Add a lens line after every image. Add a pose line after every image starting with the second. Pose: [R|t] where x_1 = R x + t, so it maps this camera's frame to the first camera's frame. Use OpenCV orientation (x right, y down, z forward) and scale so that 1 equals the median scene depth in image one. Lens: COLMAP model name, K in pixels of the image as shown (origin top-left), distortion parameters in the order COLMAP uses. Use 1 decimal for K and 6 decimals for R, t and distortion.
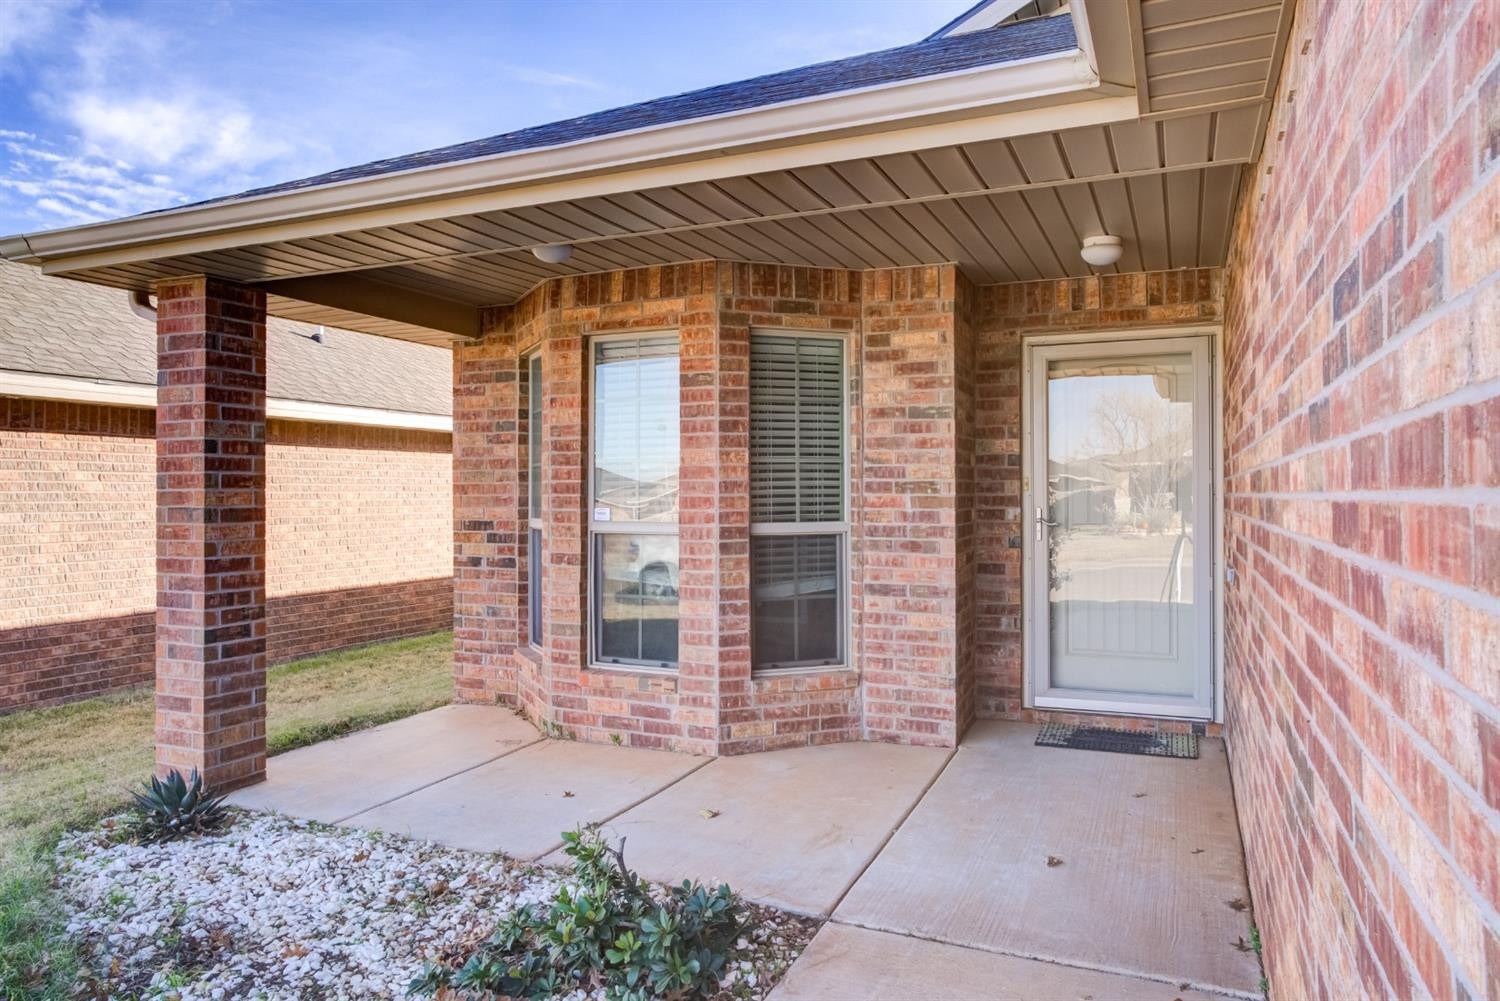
lens RADIAL K [[969.5, 0, 749.2], [0, 969.5, 483.0], [0, 0, 1]] dist [-0.007437, -0.000315]
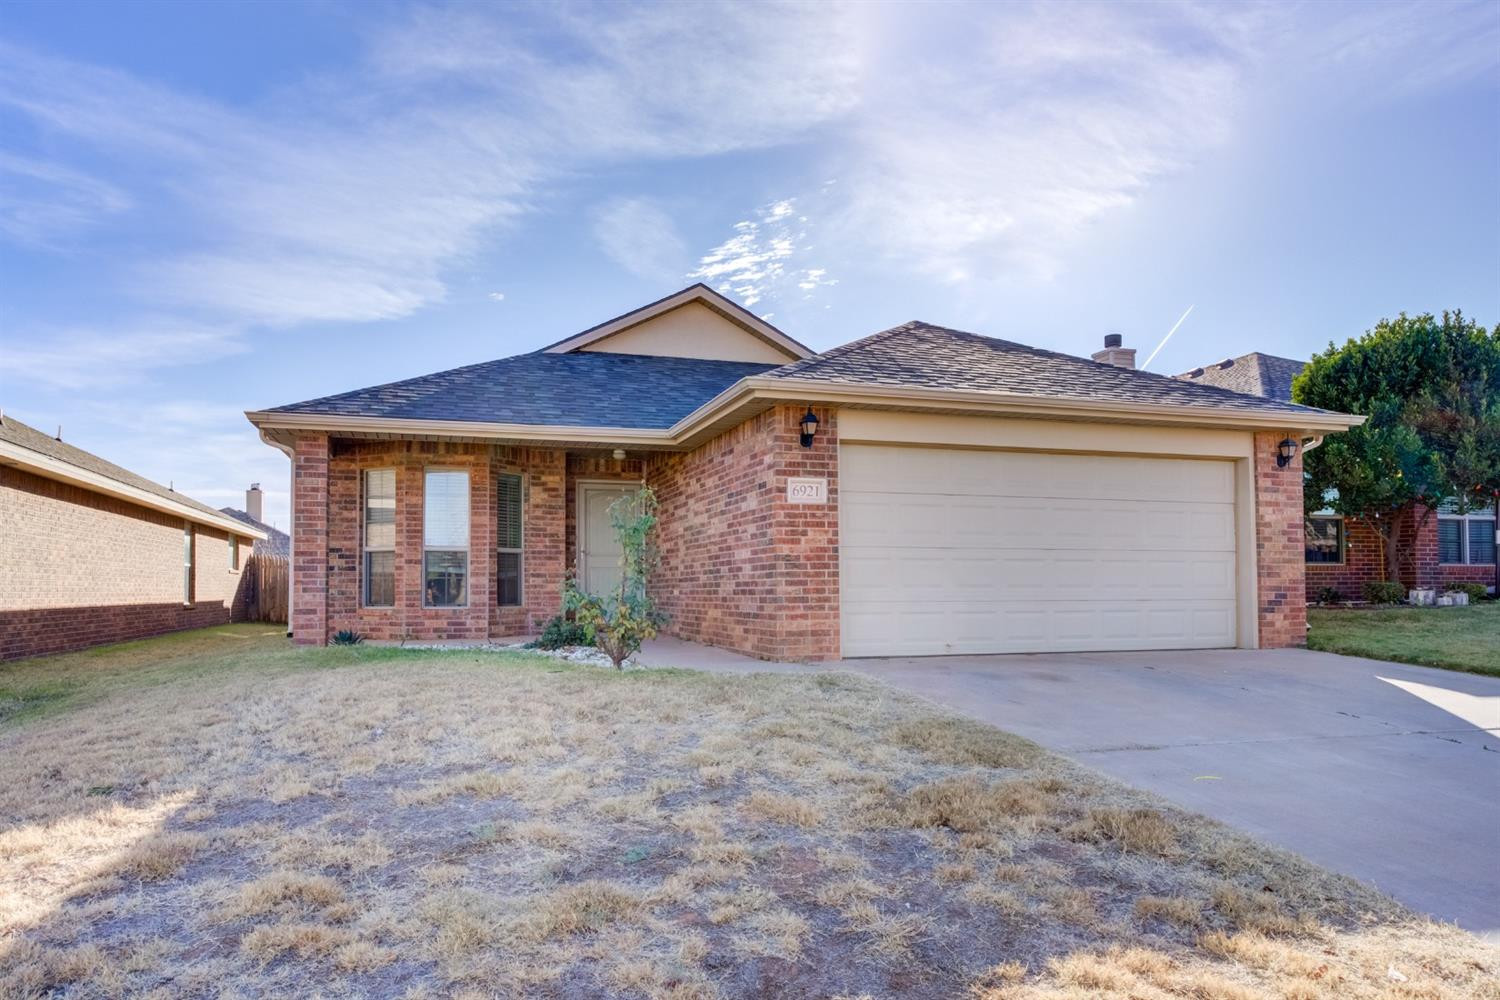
lens RADIAL K [[752.2, 0, 743.4], [0, 752.2, 499.5], [0, 0, 1]] dist [-0.077132, 0.036992]
pose [[0.736726, 0.061914, 0.673351, -0.805722], [-0.000704, 0.995869, -0.090799, 0.090355], [-0.676191, 0.066420, 0.733726, -0.829508]]
